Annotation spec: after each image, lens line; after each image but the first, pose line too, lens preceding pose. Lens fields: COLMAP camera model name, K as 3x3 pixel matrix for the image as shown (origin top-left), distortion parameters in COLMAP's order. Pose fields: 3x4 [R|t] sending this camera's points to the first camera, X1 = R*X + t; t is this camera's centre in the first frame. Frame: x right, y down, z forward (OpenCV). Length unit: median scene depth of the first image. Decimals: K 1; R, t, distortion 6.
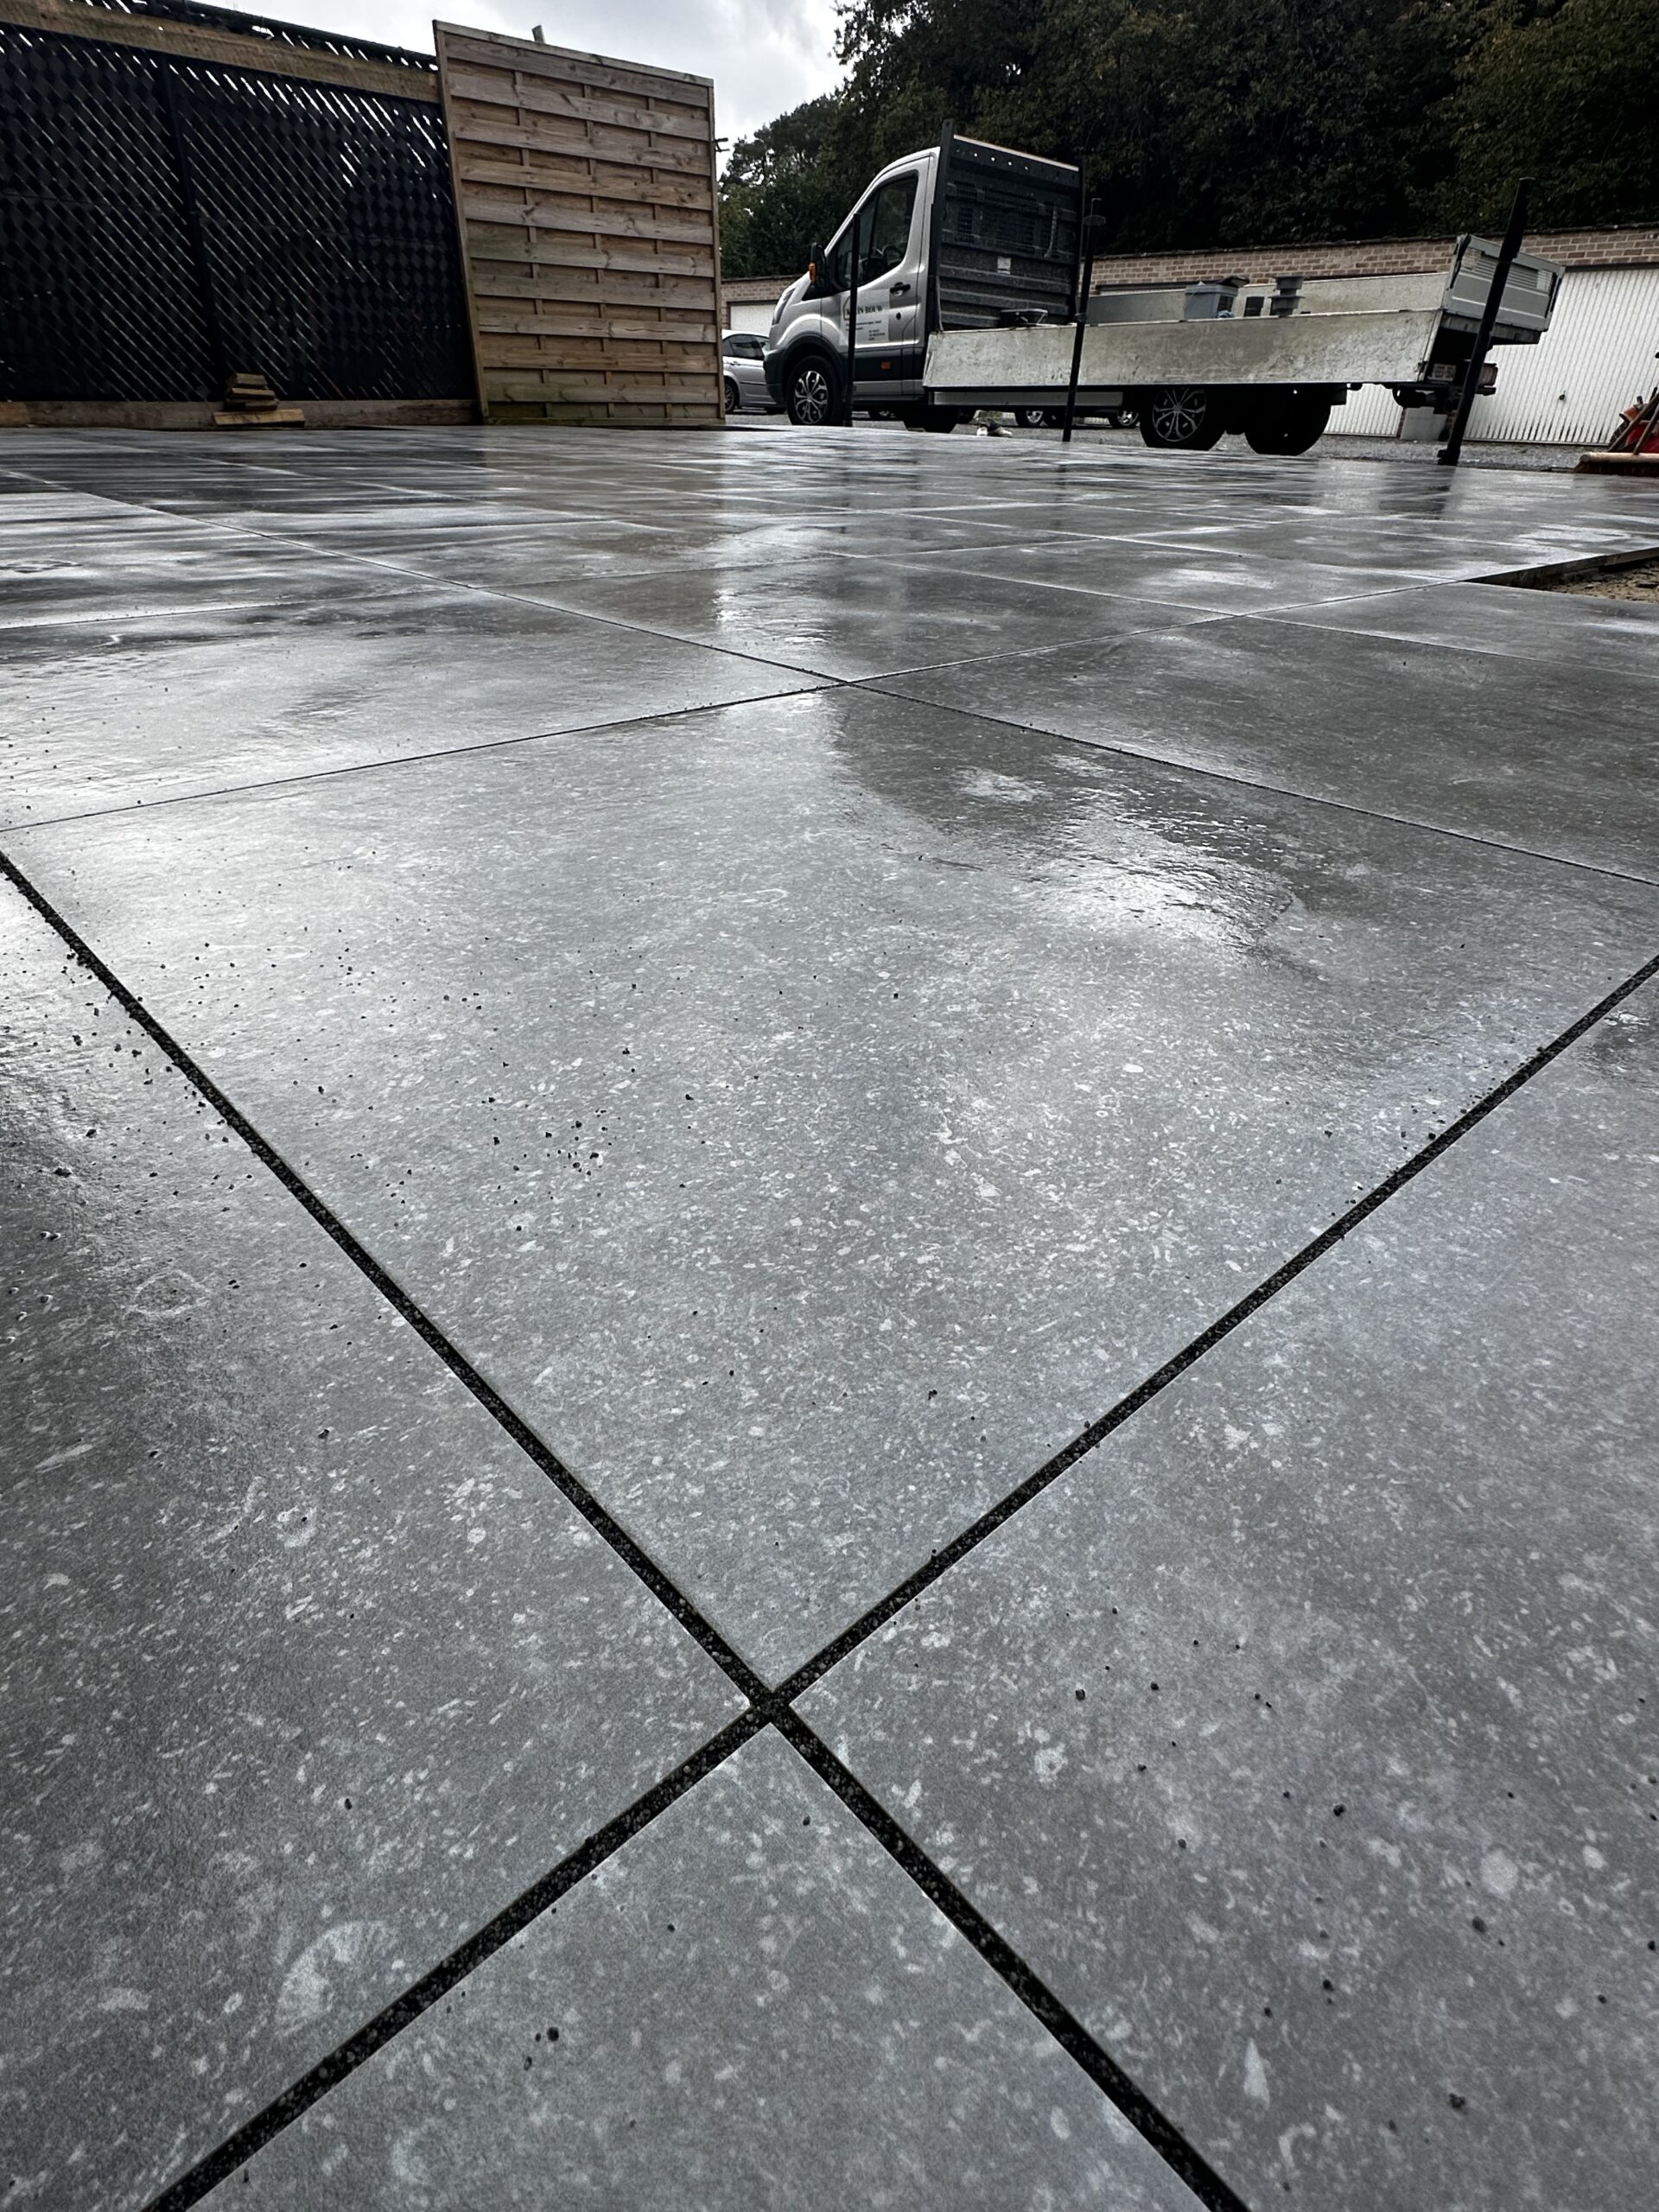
lens RADIAL K [[1170.5, 0, 813.1], [0, 1170.5, 1094.8], [0, 0, 1]] dist [-0.000004, 0.002188]
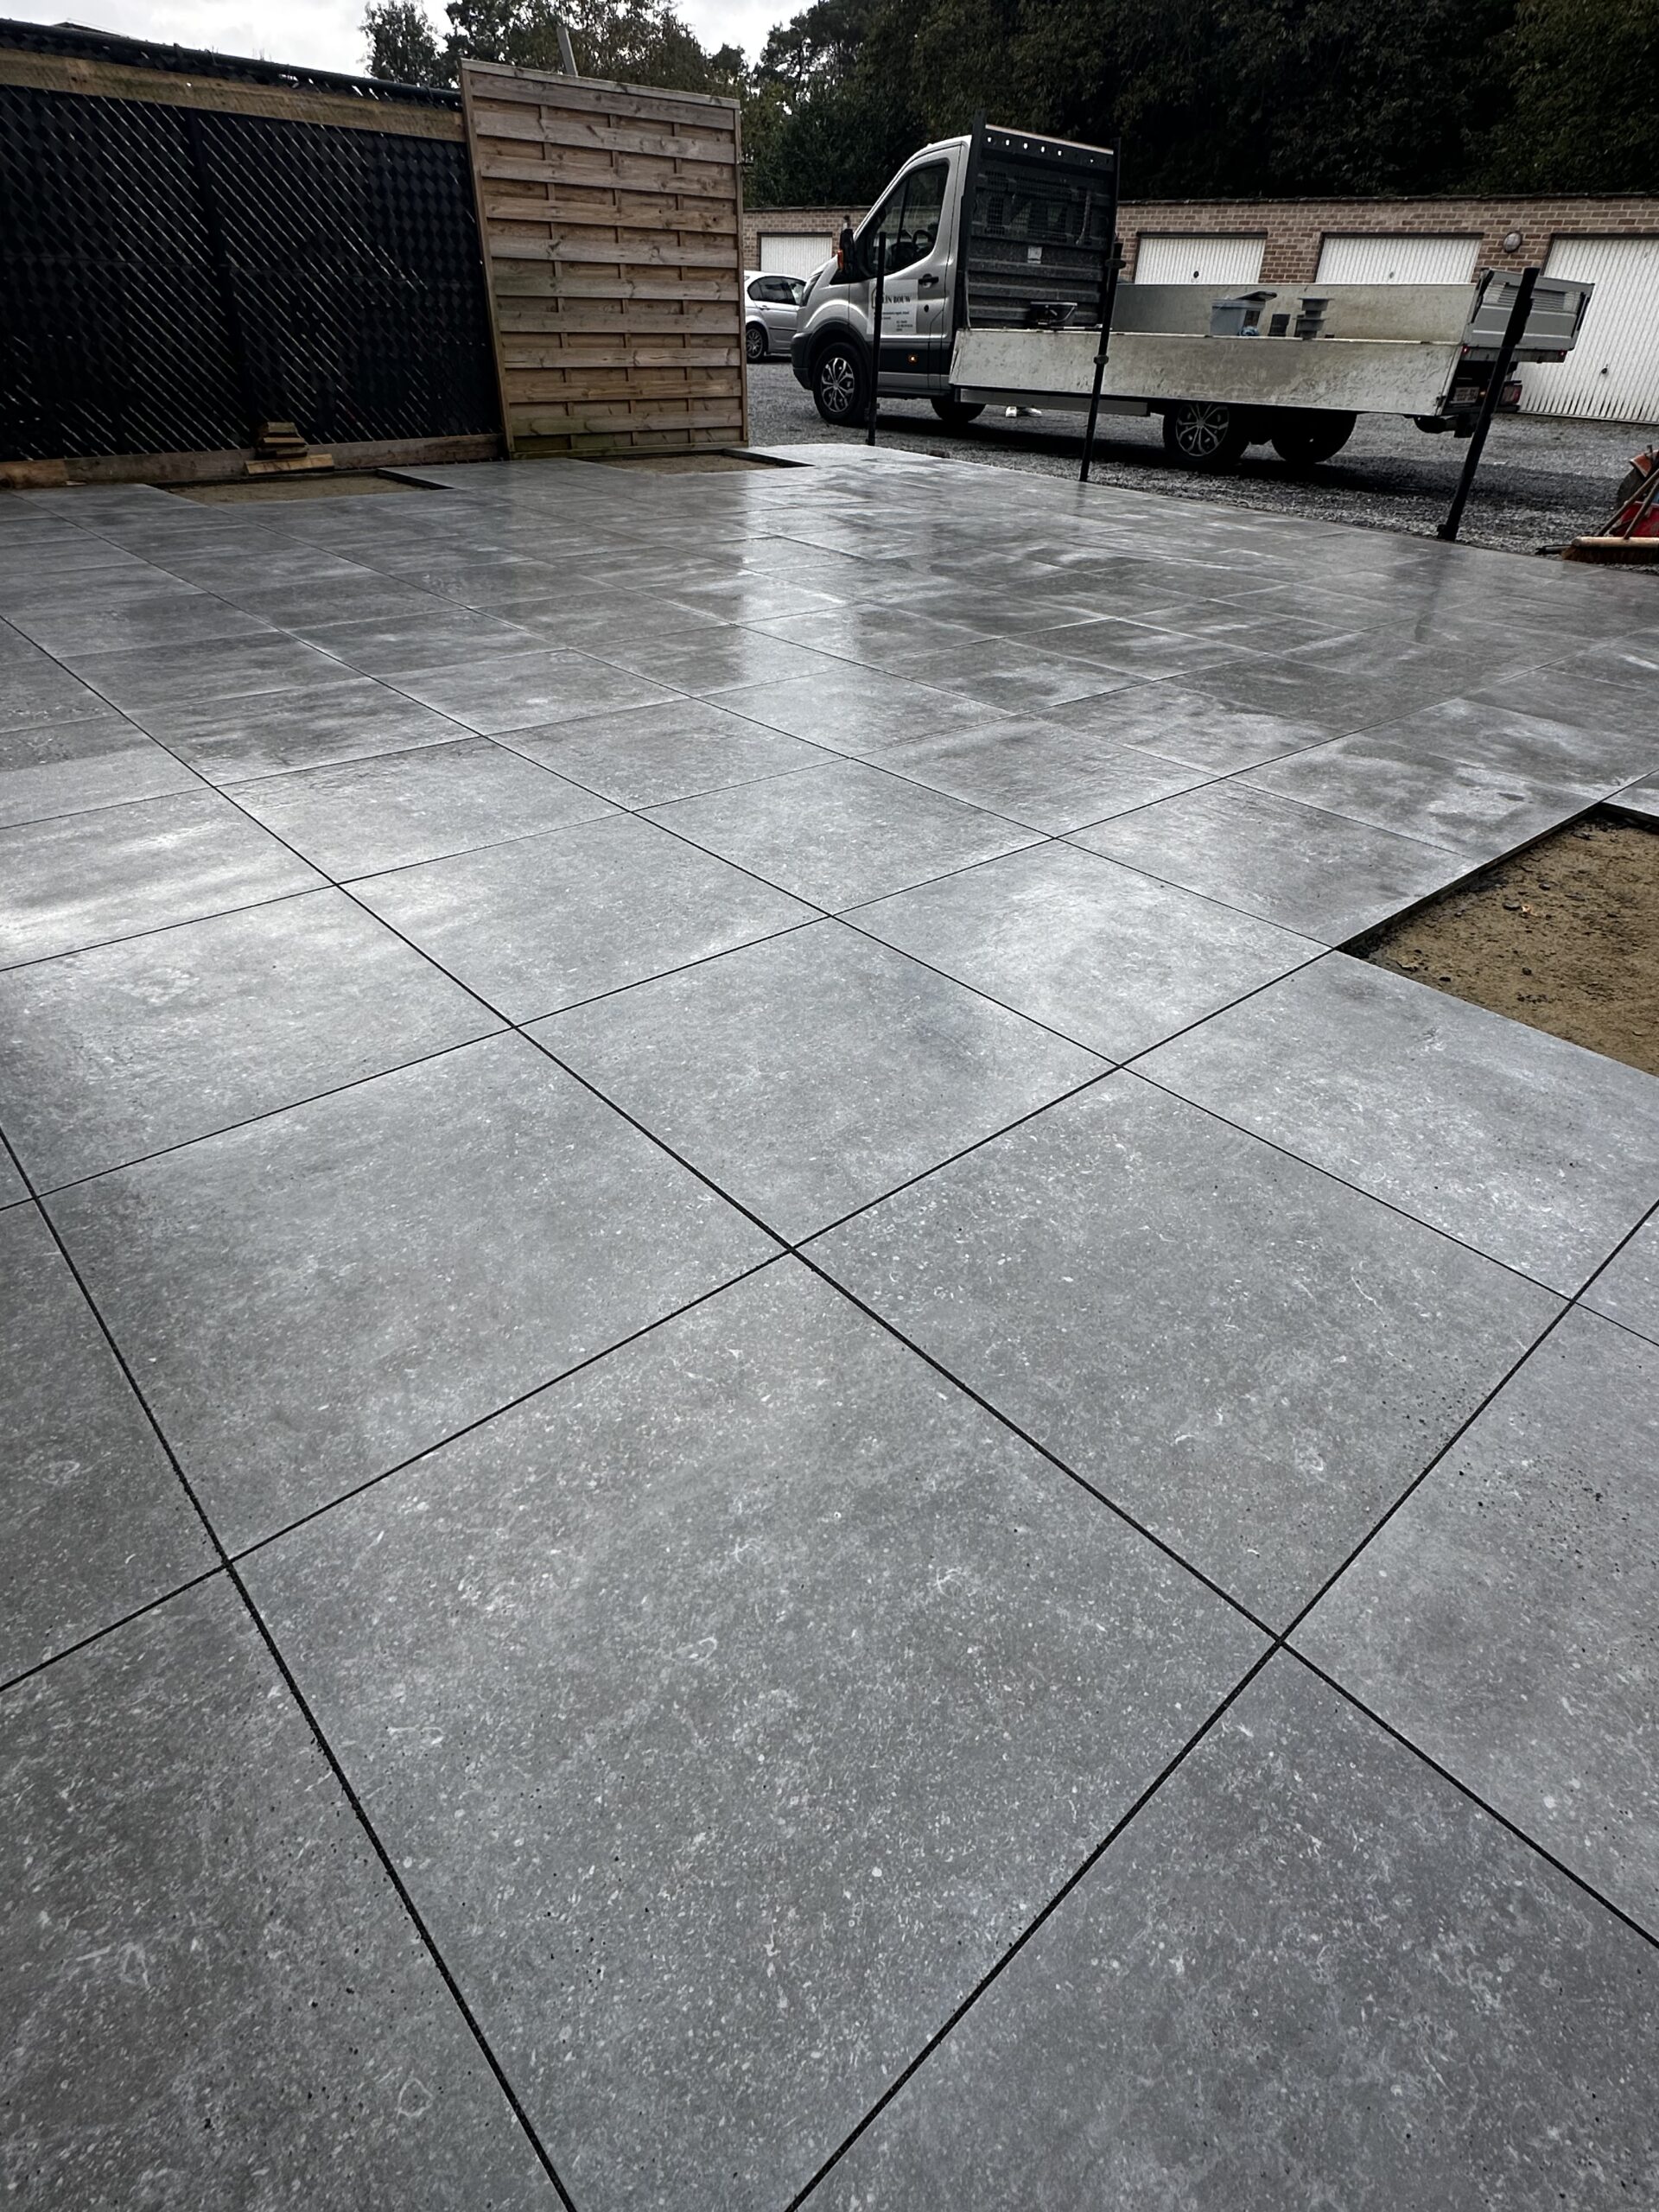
lens RADIAL K [[1170.5, 0, 839.3], [0, 1170.5, 1105.6], [0, 0, 1]] dist [-0.000004, 0.002188]
pose [[0.999860, 0.016481, 0.002882, 0.011264], [-0.016640, 0.997510, 0.068527, -0.087670], [-0.001746, -0.068566, 0.997645, -0.052660]]
